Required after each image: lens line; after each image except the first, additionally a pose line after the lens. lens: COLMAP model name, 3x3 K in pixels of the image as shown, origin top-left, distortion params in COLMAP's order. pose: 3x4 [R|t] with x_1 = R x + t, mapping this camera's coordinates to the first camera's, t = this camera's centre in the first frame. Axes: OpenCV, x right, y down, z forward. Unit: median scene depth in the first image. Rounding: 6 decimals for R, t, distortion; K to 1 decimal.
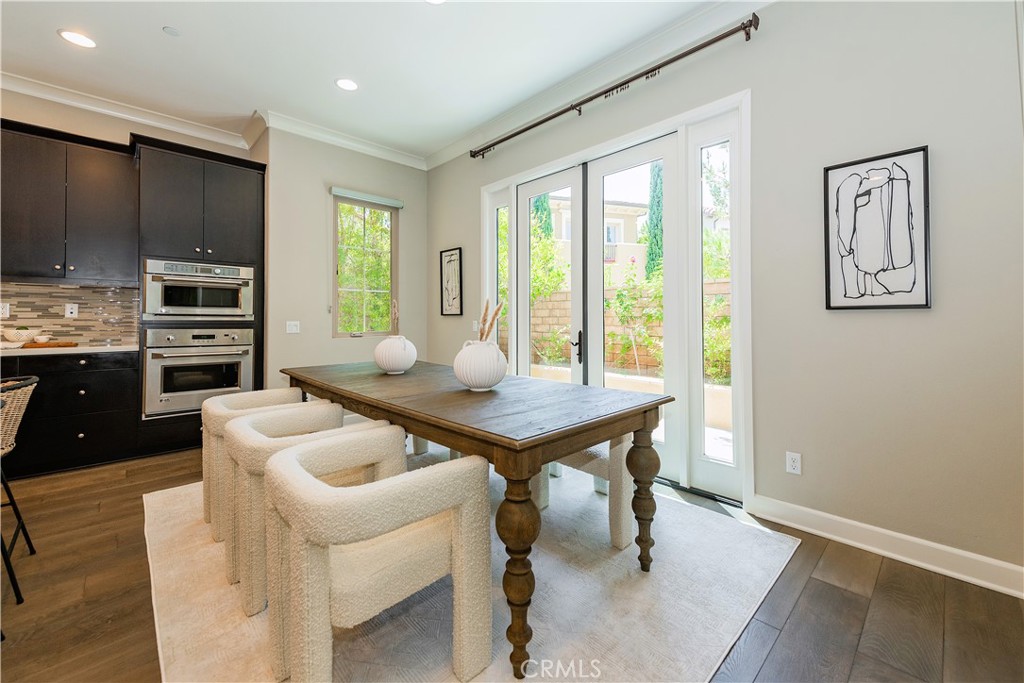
lens RADIAL K [[412.7, 0, 506.9], [0, 412.7, 333.2], [0, 0, 1]] dist [0.005181, -0.000167]
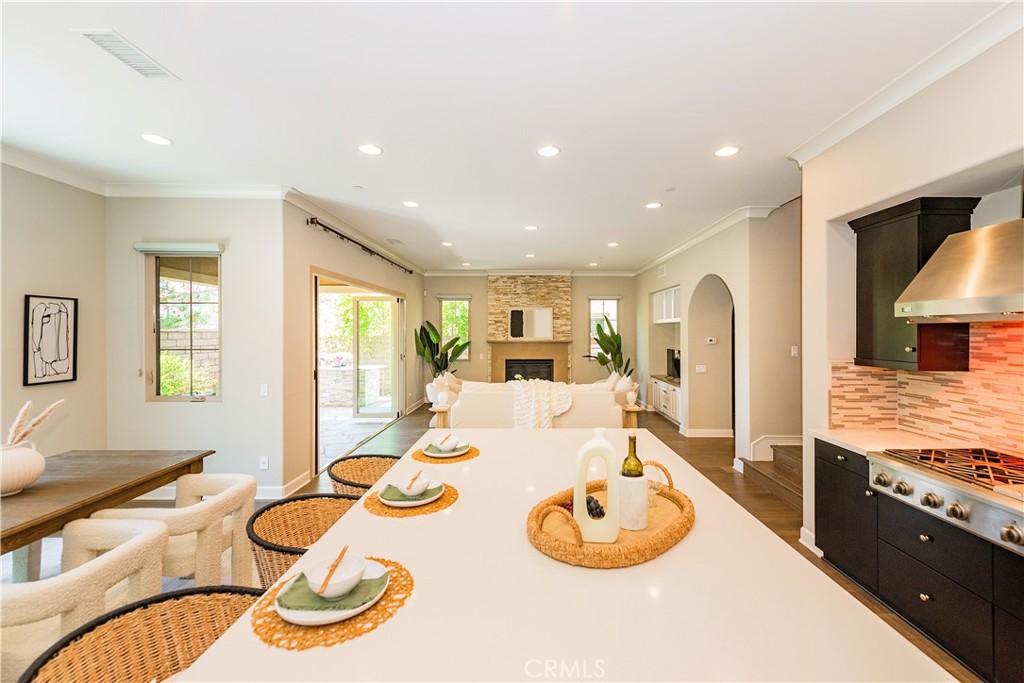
lens RADIAL K [[421.4, 0, 530.9], [0, 421.4, 331.3], [0, 0, 1]] dist [0.000766, -0.000365]
pose [[-0.736840, -0.001412, 0.676066, -1.708447], [0.016062, 0.999679, 0.019594, -0.269615], [-0.675876, 0.025297, -0.736581, 0.912452]]
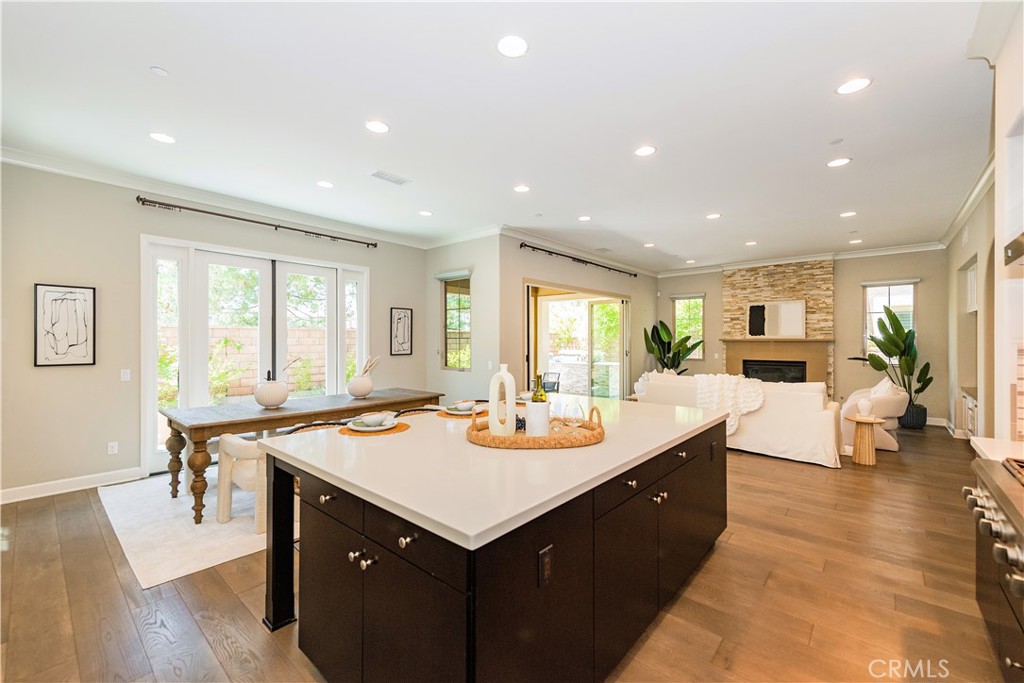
lens RADIAL K [[418.1, 0, 512.0], [0, 418.1, 341.5], [0, 0, 1]] dist [0.000527, -0.000332]
pose [[-0.095139, -0.007202, 0.995438, -2.316484], [0.026464, 0.999602, 0.009761, -0.167635], [-0.995112, 0.027272, -0.094911, 0.446224]]
